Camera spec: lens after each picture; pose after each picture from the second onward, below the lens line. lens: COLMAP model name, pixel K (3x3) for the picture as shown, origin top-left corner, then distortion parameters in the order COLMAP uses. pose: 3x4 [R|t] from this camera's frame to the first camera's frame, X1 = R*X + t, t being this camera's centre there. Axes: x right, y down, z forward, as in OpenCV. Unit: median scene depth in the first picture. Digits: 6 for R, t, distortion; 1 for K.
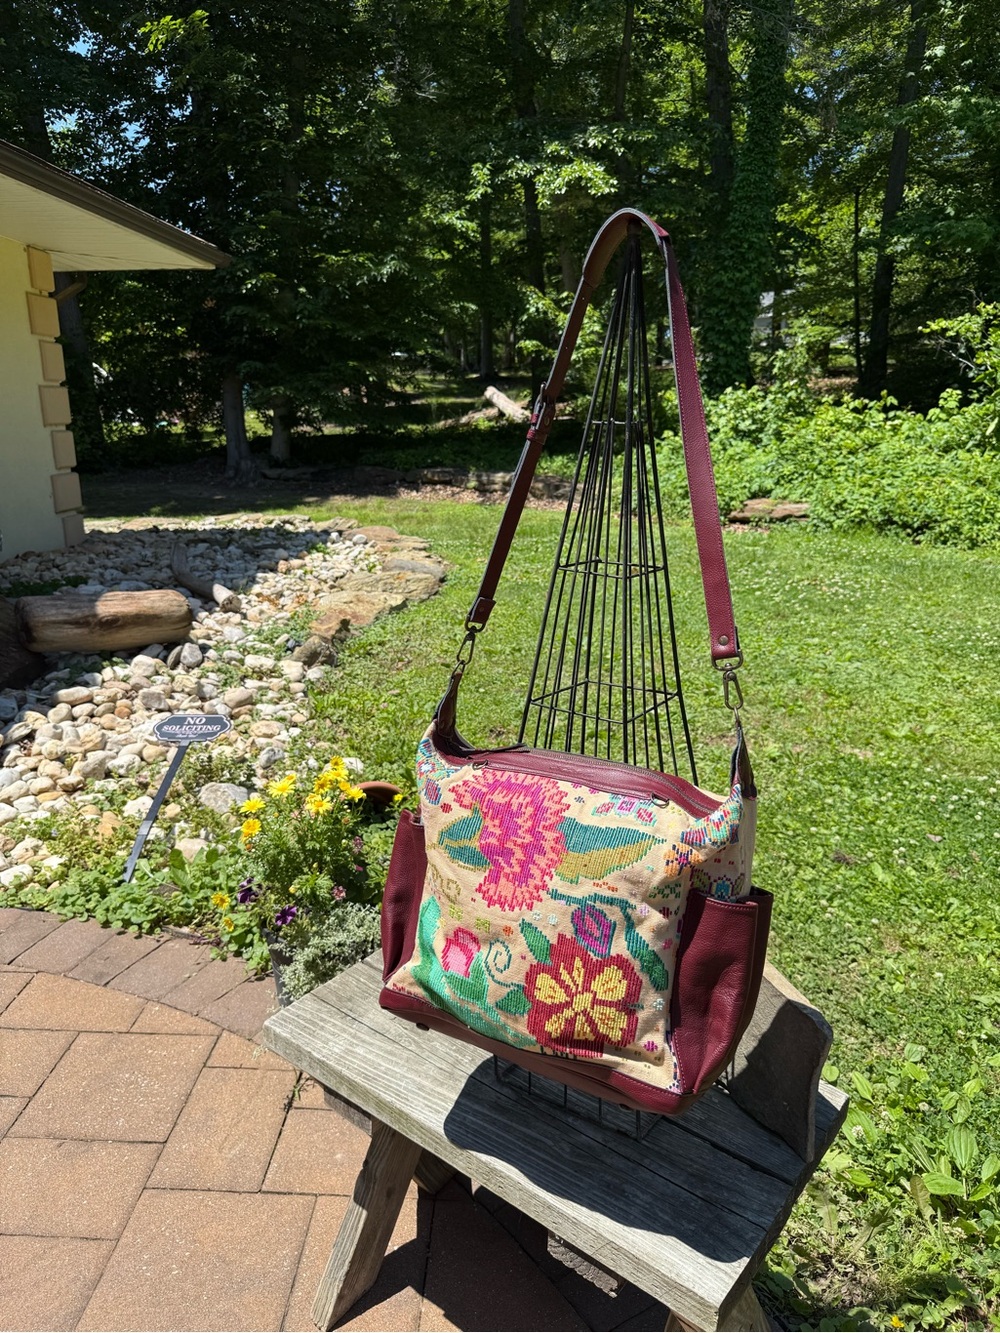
lens RADIAL K [[986.5, 0, 501.1], [0, 986.5, 663.9], [0, 0, 1]] dist [0.047371, -0.071026]
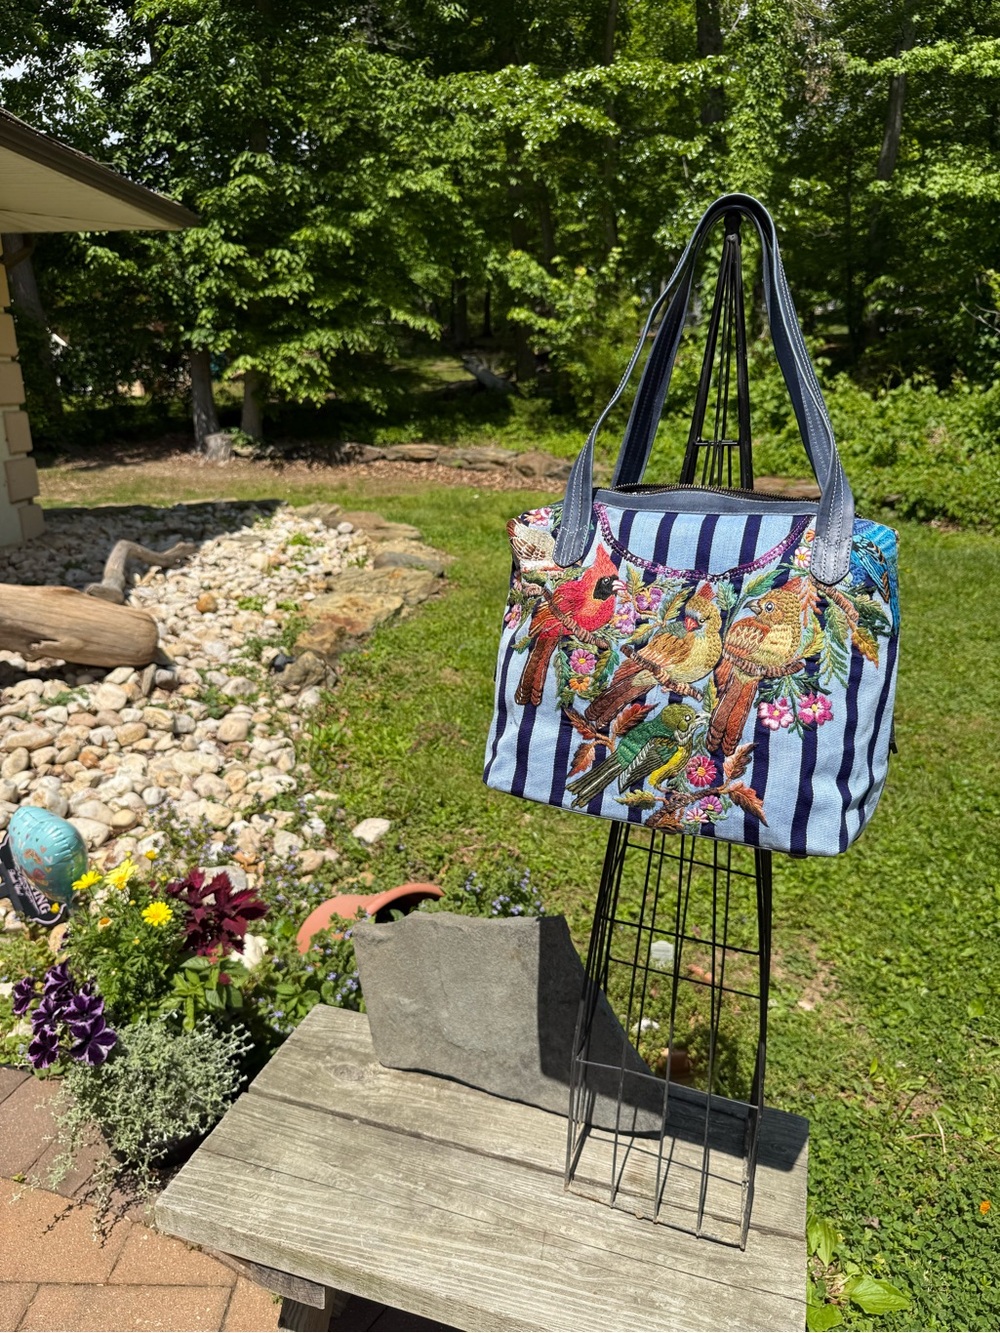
lens RADIAL K [[975.4, 0, 503.1], [0, 975.4, 670.0], [0, 0, 1]] dist [0.002338, -0.008748]
pose [[0.999347, -0.010834, 0.034471, -0.038844], [0.009414, 0.999111, 0.041095, -0.039062], [-0.034885, -0.040743, 0.998560, 0.109544]]
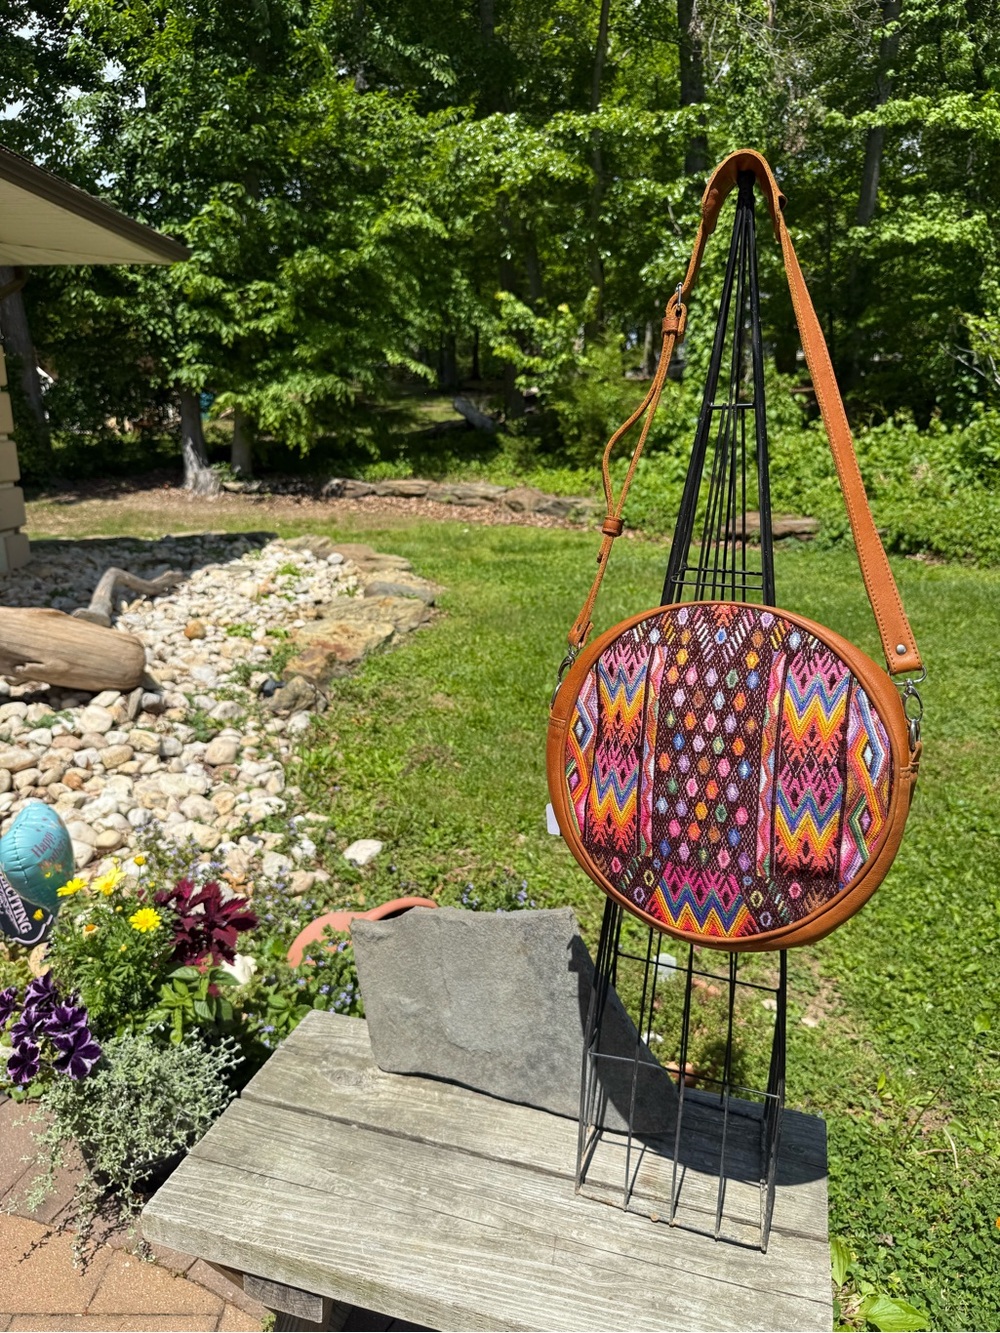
lens RADIAL K [[976.1, 0, 511.9], [0, 976.1, 669.1], [0, 0, 1]] dist [-0.005964, -0.000217]
pose [[0.998313, -0.009532, 0.057272, -0.042806], [0.009700, 0.999949, -0.002654, -0.026059], [-0.057244, 0.003205, 0.998355, 0.115032]]
